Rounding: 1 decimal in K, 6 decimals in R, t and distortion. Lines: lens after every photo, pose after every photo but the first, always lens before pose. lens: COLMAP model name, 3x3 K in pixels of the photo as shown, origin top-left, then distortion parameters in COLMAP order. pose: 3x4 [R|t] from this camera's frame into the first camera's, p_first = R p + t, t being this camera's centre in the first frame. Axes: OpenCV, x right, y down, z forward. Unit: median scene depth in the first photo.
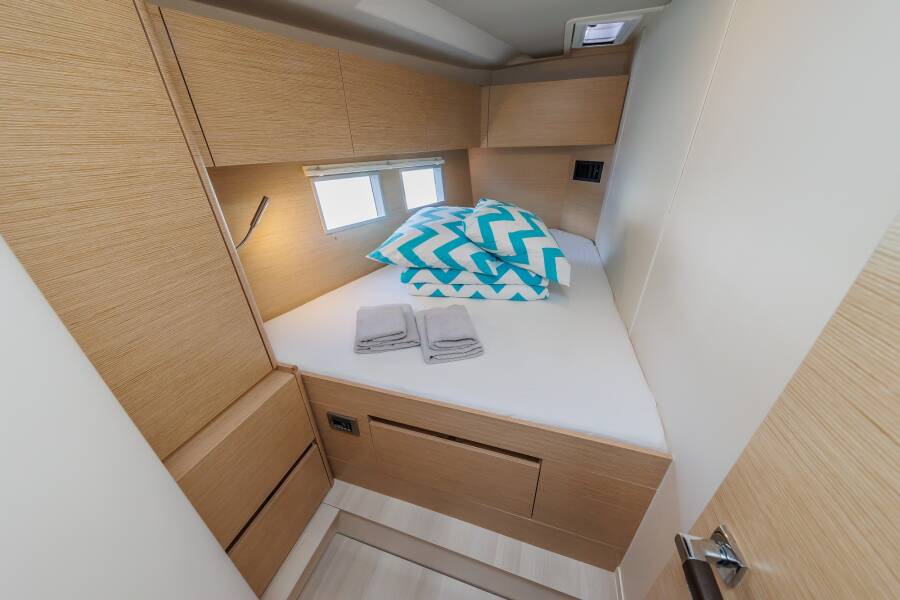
lens RADIAL K [[304.2, 0, 453.1], [0, 304.2, 299.4], [0, 0, 1]] dist [0.018338, -0.003941]
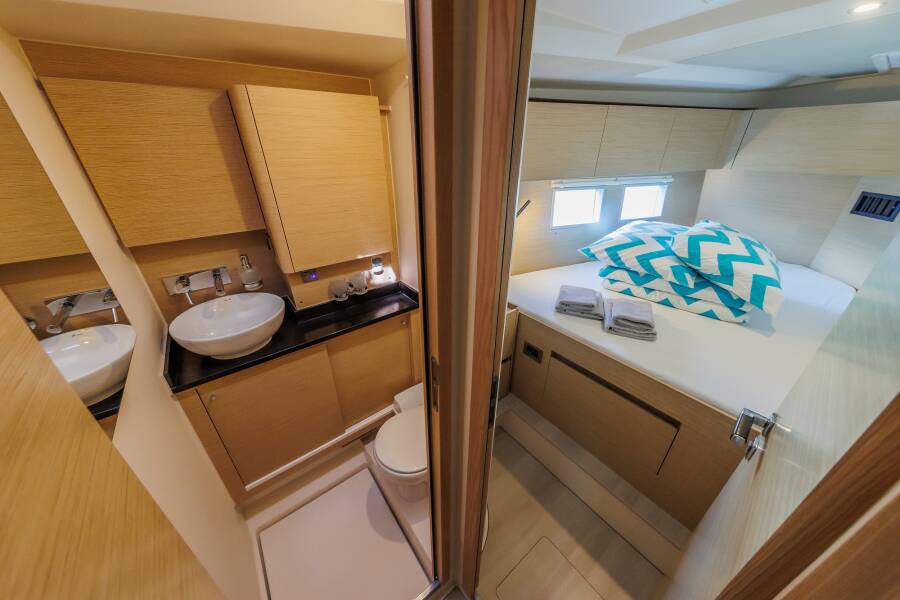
lens RADIAL K [[304.2, 0, 453.1], [0, 304.2, 299.4], [0, 0, 1]] dist [0.018338, -0.003941]
pose [[0.813159, 0.278417, -0.511132, 0.015022], [-0.280232, 0.956963, 0.075444, 0.117578], [0.510139, 0.081888, 0.856185, -0.408163]]
